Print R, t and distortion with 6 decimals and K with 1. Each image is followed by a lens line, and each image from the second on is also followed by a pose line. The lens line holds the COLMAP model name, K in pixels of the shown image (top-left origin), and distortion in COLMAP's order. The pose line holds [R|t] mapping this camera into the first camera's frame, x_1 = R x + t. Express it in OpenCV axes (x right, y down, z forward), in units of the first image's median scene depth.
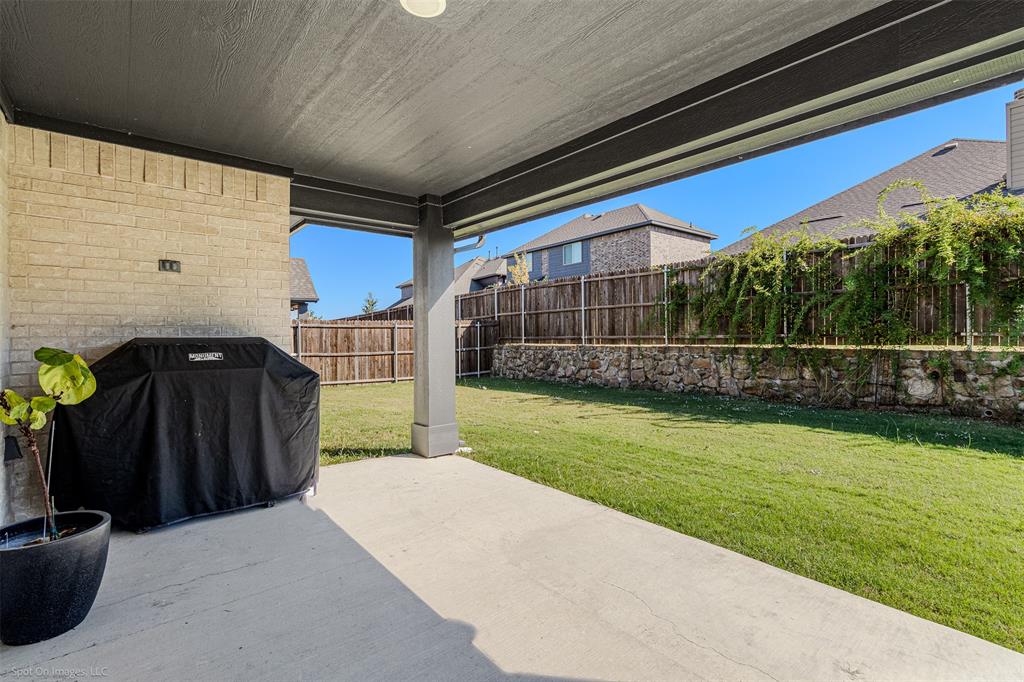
lens RADIAL K [[474.0, 0, 516.8], [0, 474.0, 334.0], [0, 0, 1]] dist [0.003378, 0.000780]
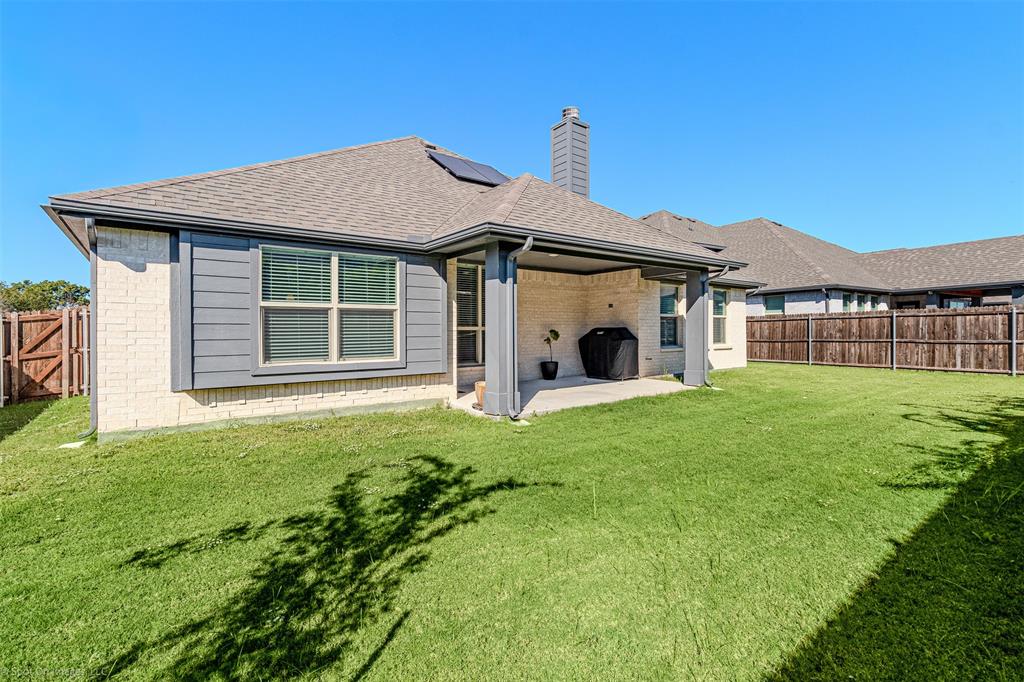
lens RADIAL K [[474.0, 0, 515.2], [0, 474.0, 335.9], [0, 0, 1]] dist [0.003378, 0.000780]
pose [[-0.041254, 0.017236, -0.999000, 0.685738], [0.014357, 0.999758, 0.016656, 0.000546], [0.999046, -0.013655, -0.041492, 0.123047]]
